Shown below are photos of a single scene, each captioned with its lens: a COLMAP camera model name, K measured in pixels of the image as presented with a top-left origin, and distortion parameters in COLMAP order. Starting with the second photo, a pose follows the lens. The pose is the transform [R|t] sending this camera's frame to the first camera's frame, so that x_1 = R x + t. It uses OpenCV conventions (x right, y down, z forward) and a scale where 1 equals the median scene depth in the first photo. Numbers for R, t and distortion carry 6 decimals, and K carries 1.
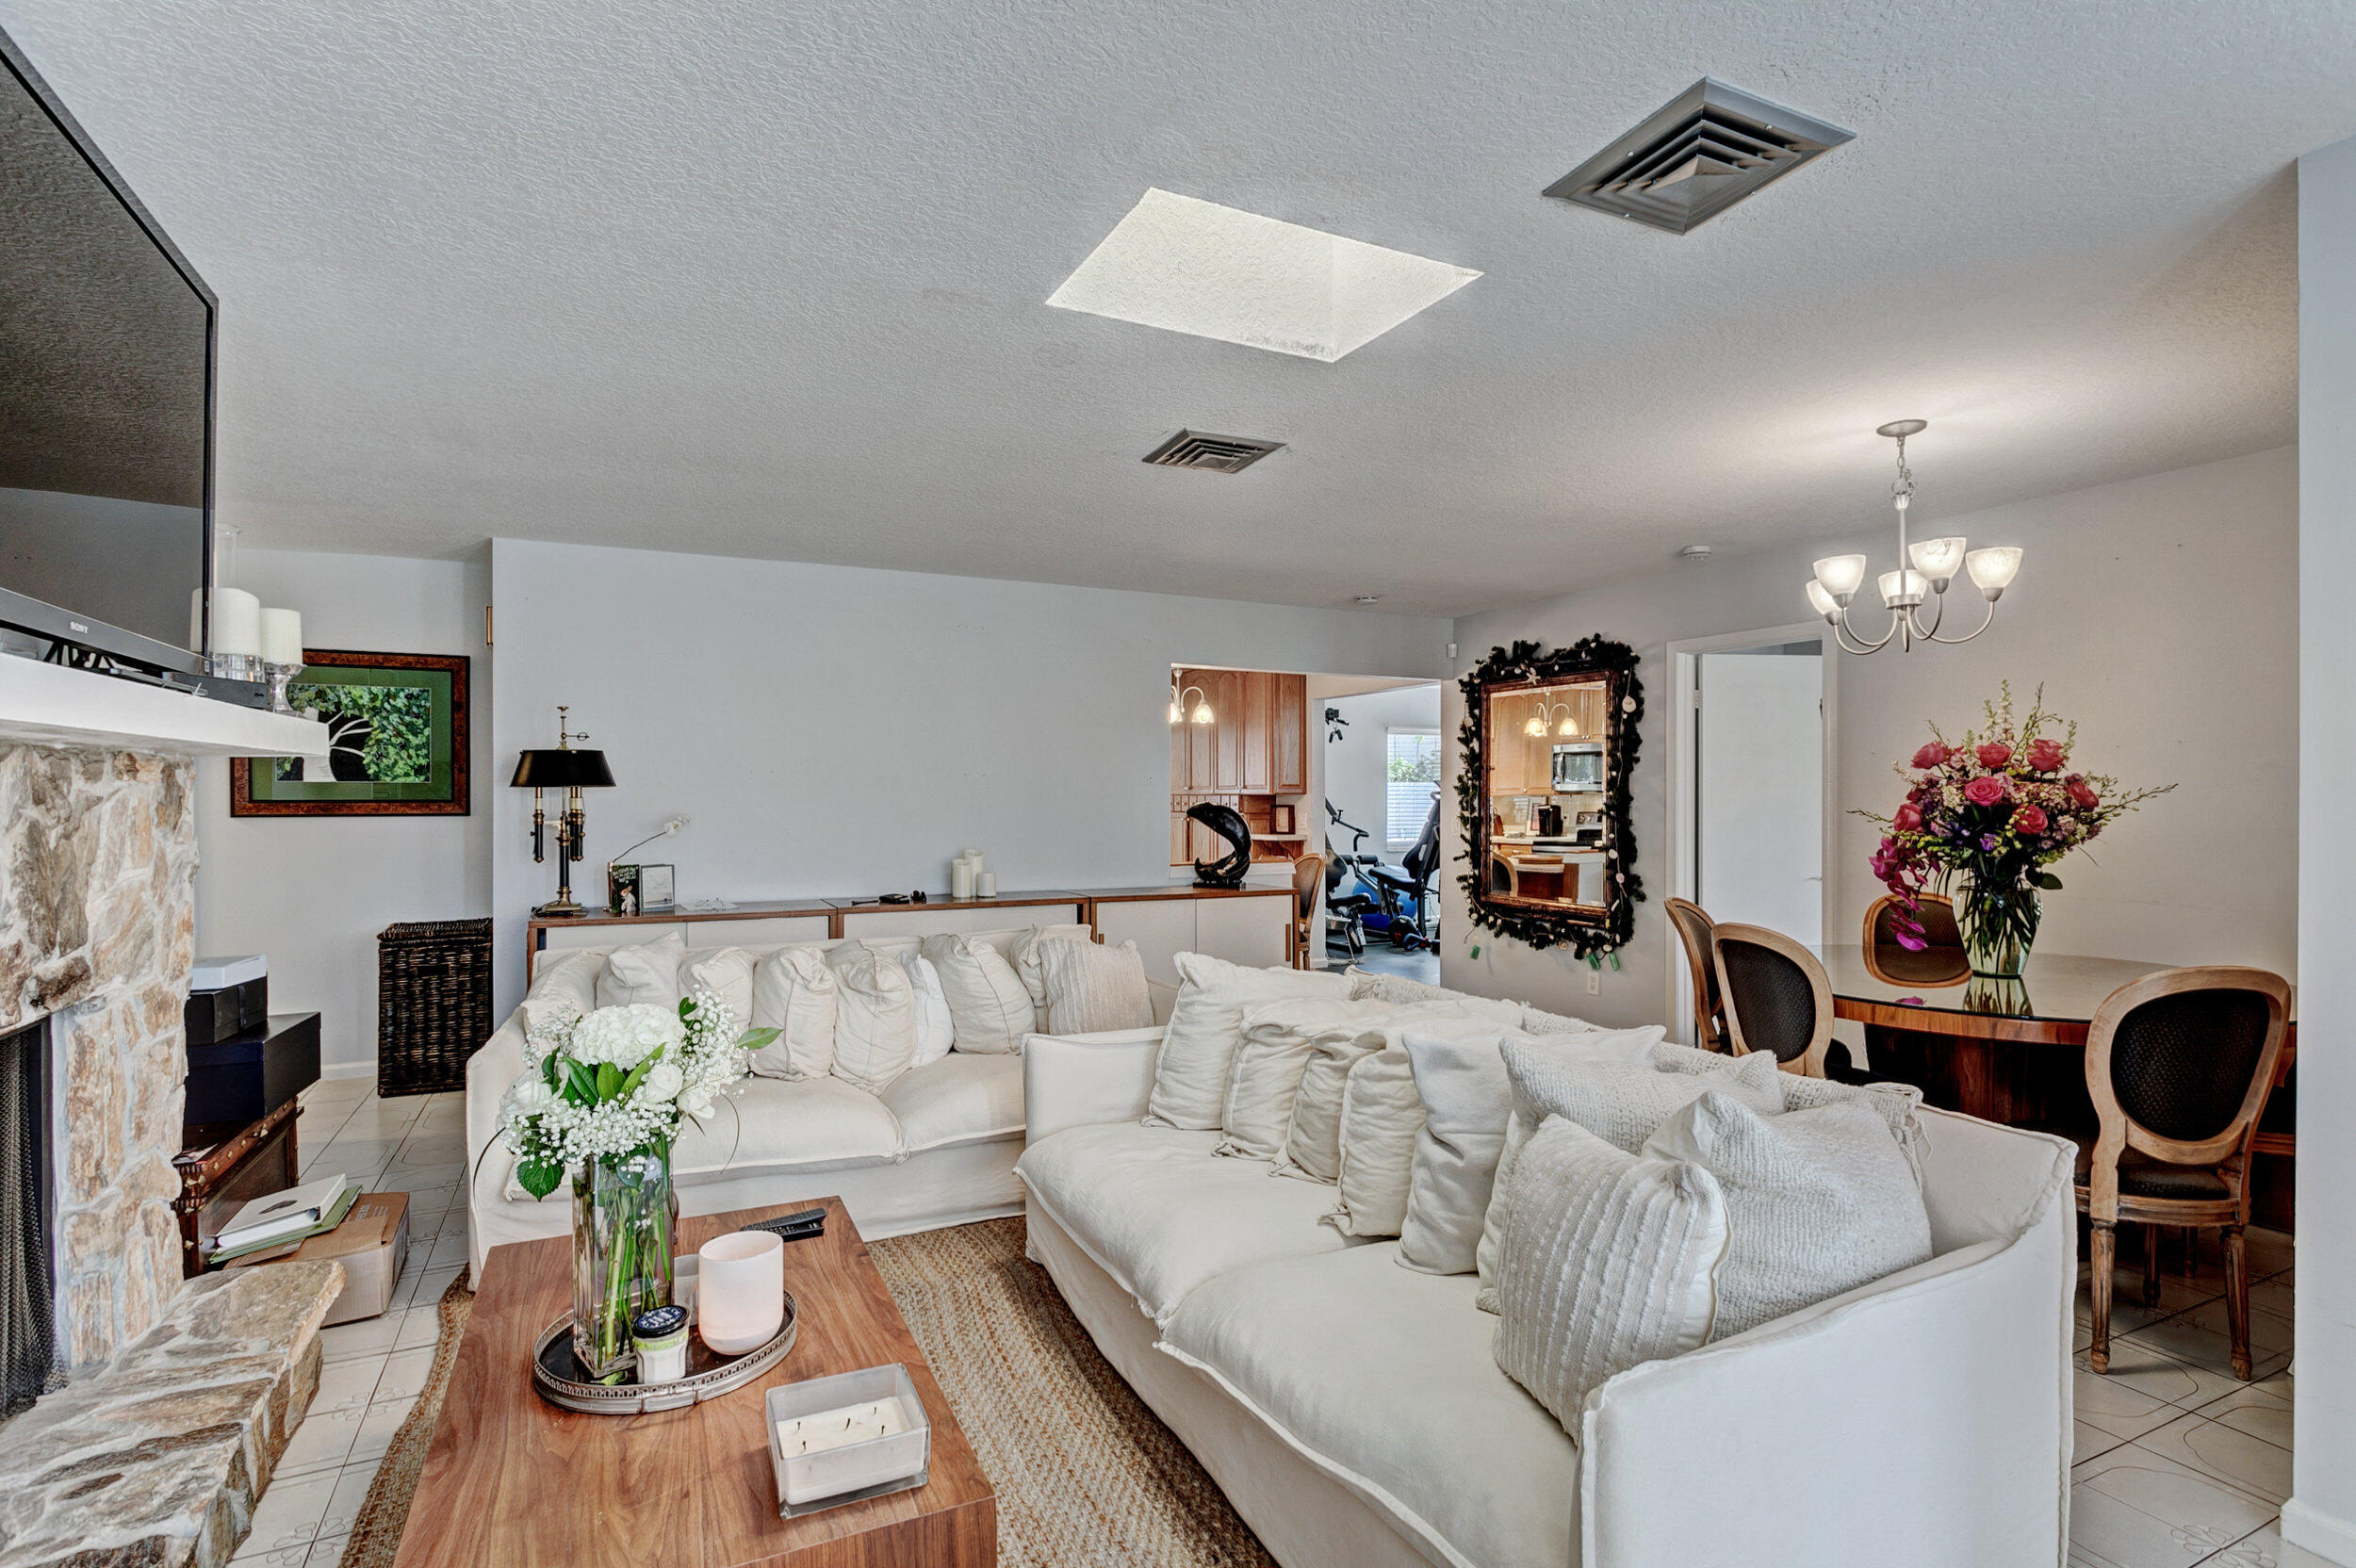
lens RADIAL K [[1142.6, 0, 1177.9], [0, 1142.6, 796.5], [0, 0, 1]] dist [-0.013291, 0.002010]
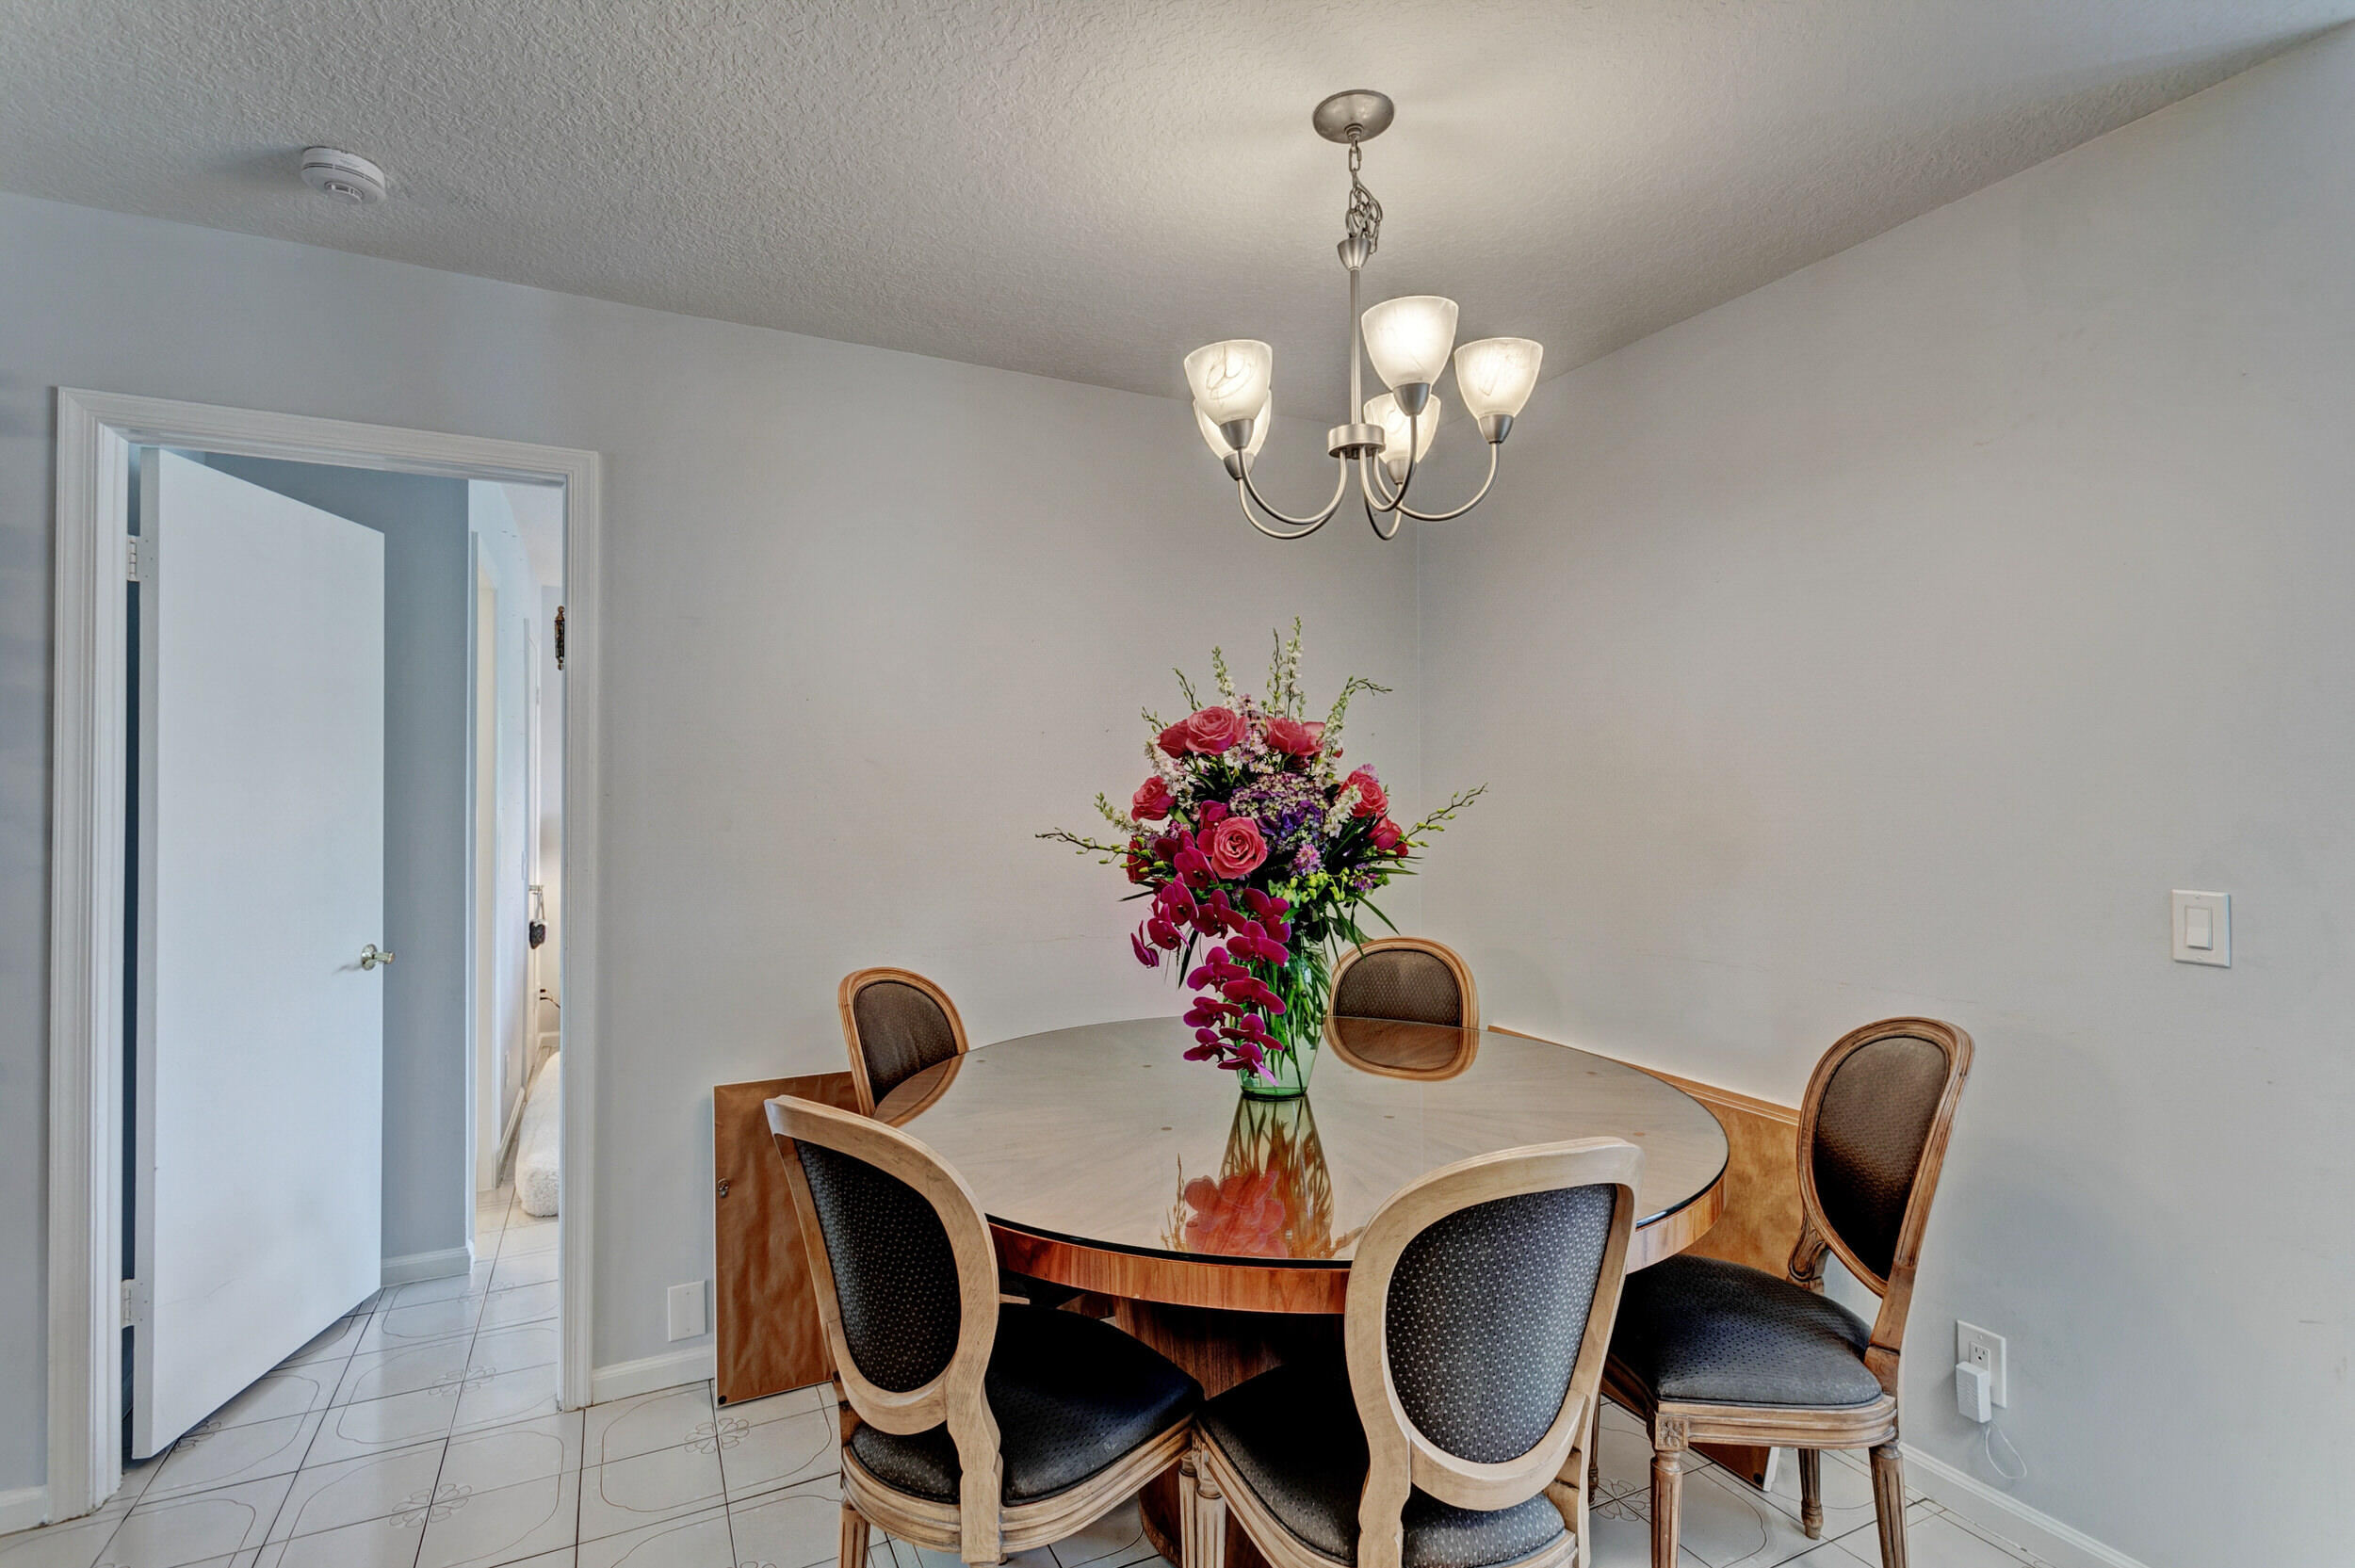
lens RADIAL K [[1123.9, 0, 1175.8], [0, 1123.9, 779.7], [0, 0, 1]] dist [0.002857, 0.001943]
pose [[-0.001536, 0.015174, 0.999884, 0.072531], [0.002365, 0.999882, -0.015170, -0.002424], [-0.999996, 0.002341, -0.001572, 0.708528]]
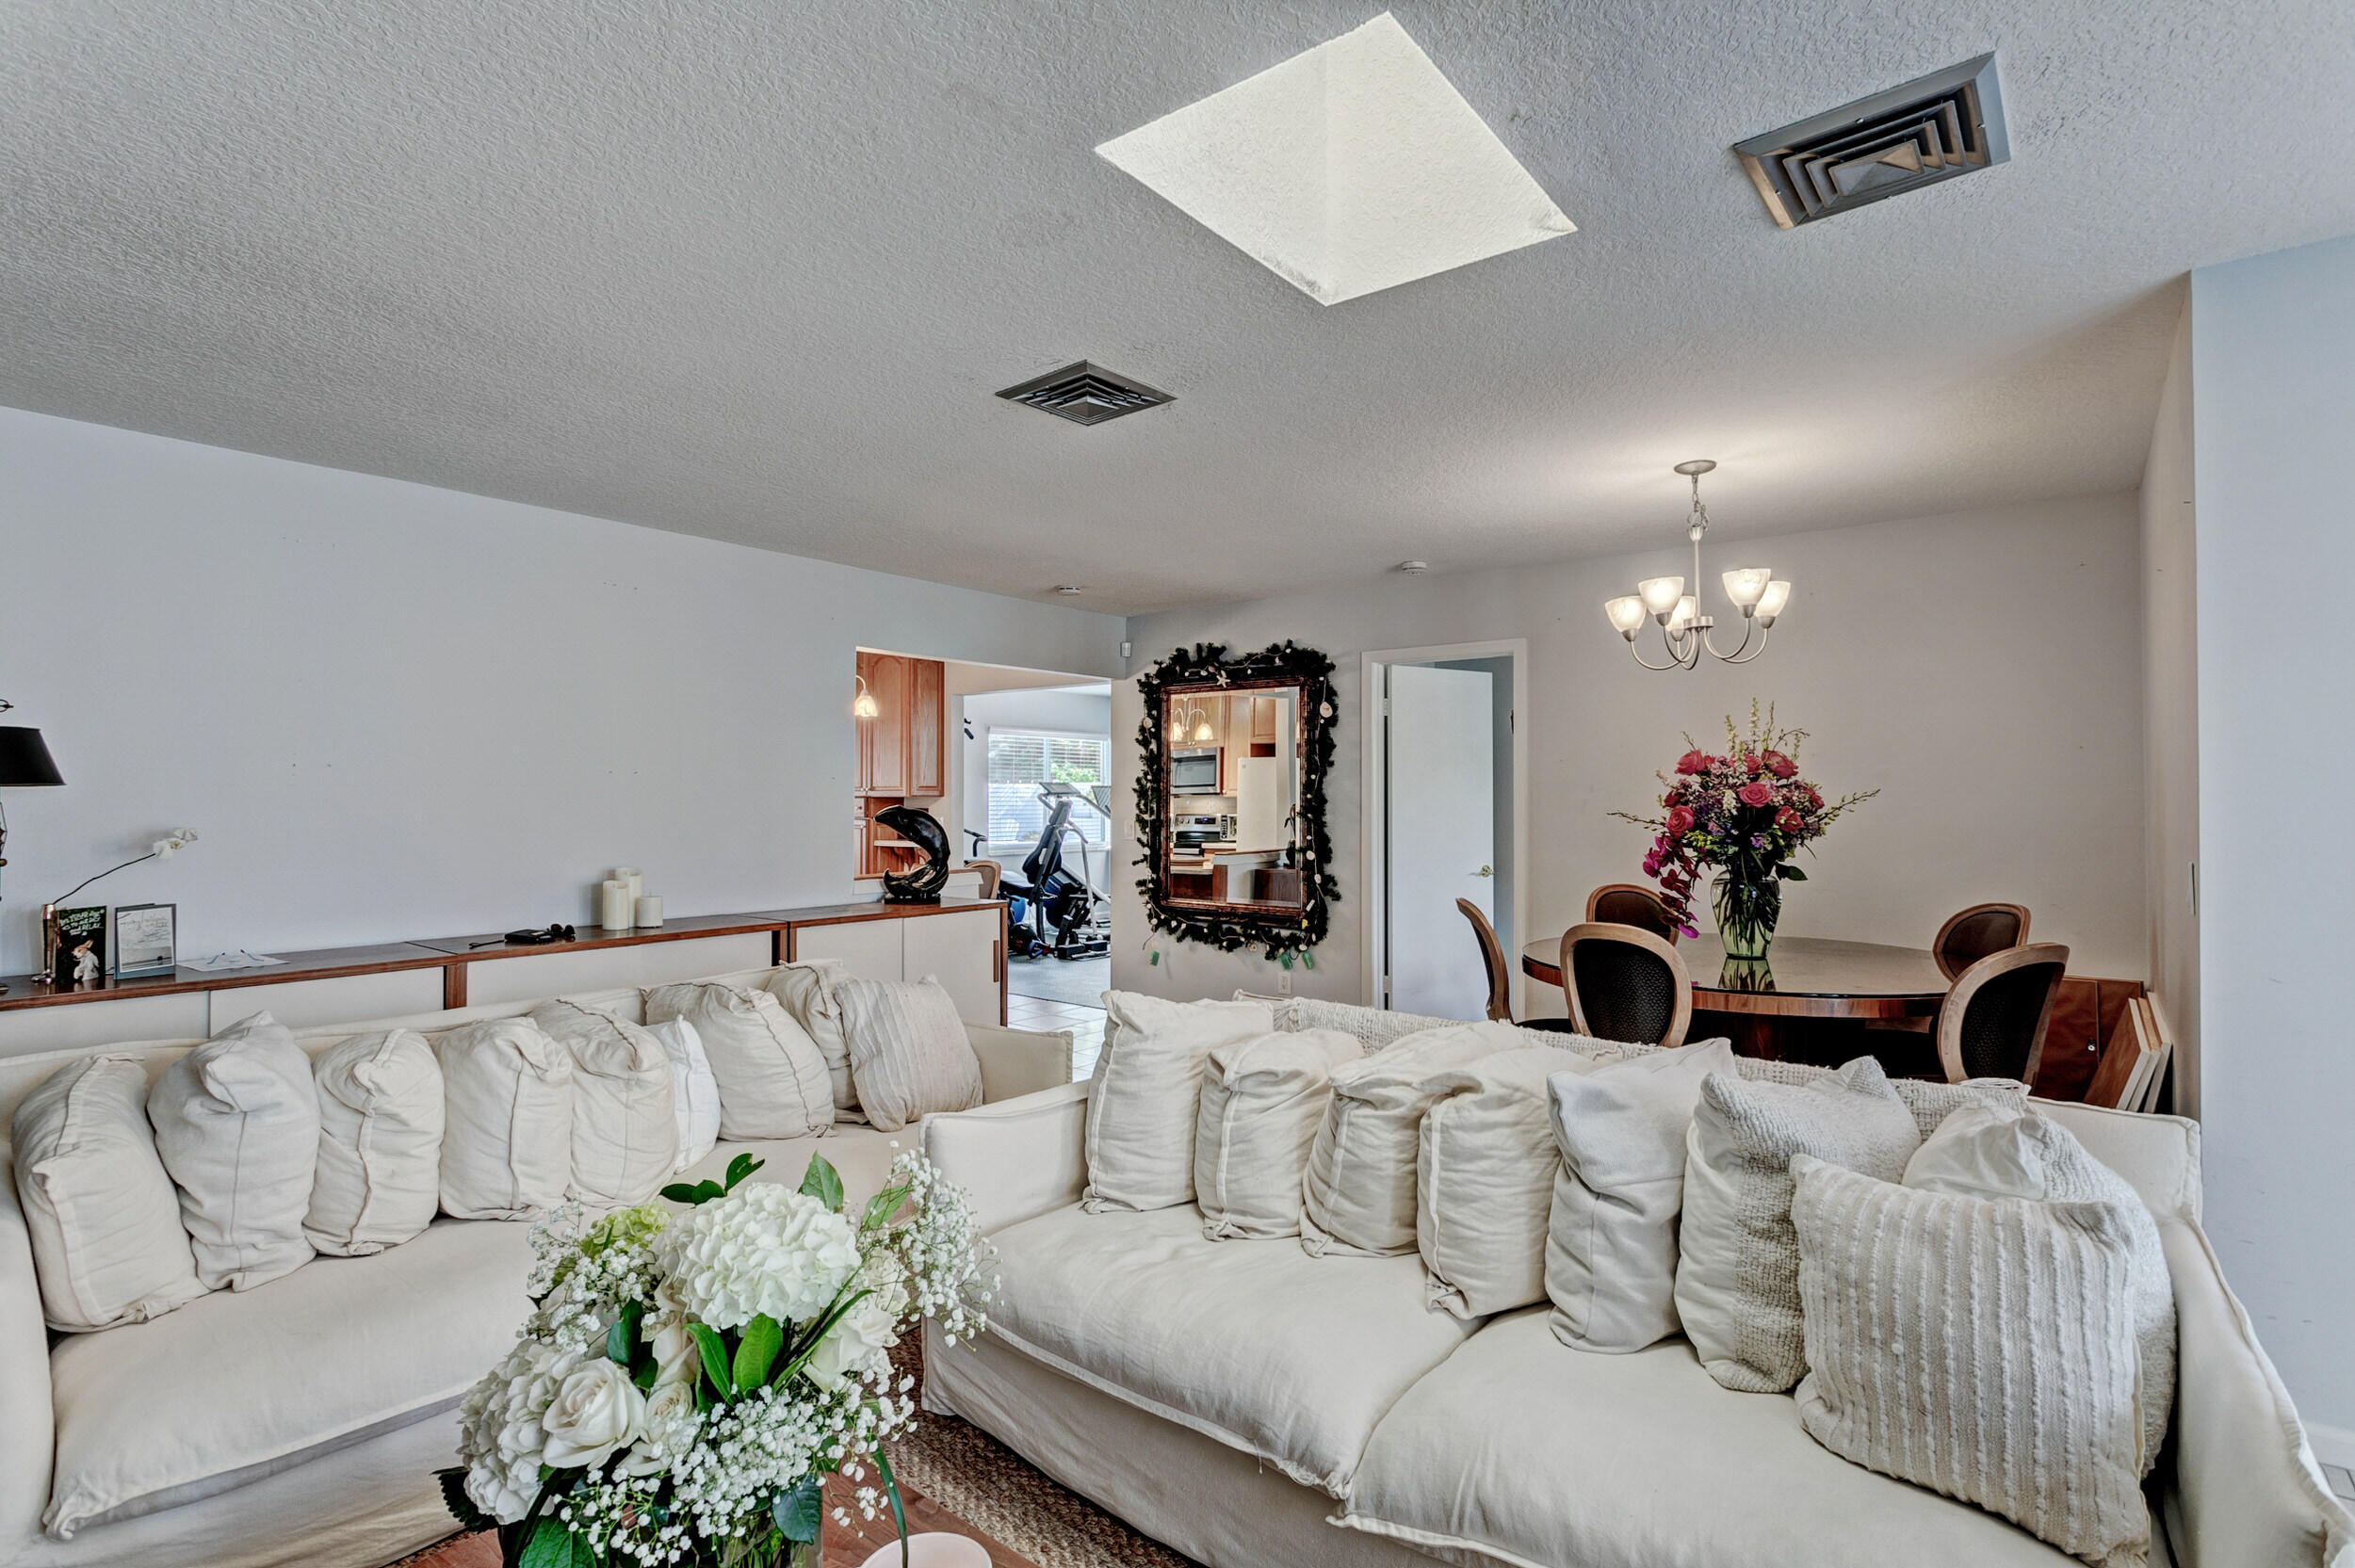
lens RADIAL K [[1132.0, 0, 1177.7], [0, 1132.0, 780.2], [0, 0, 1]] dist [-0.016598, 0.009608]
pose [[0.902796, 0.006385, 0.430021, -0.187820], [0.000293, 0.999880, -0.015462, -0.001569], [-0.430068, 0.014085, 0.902687, 0.151014]]
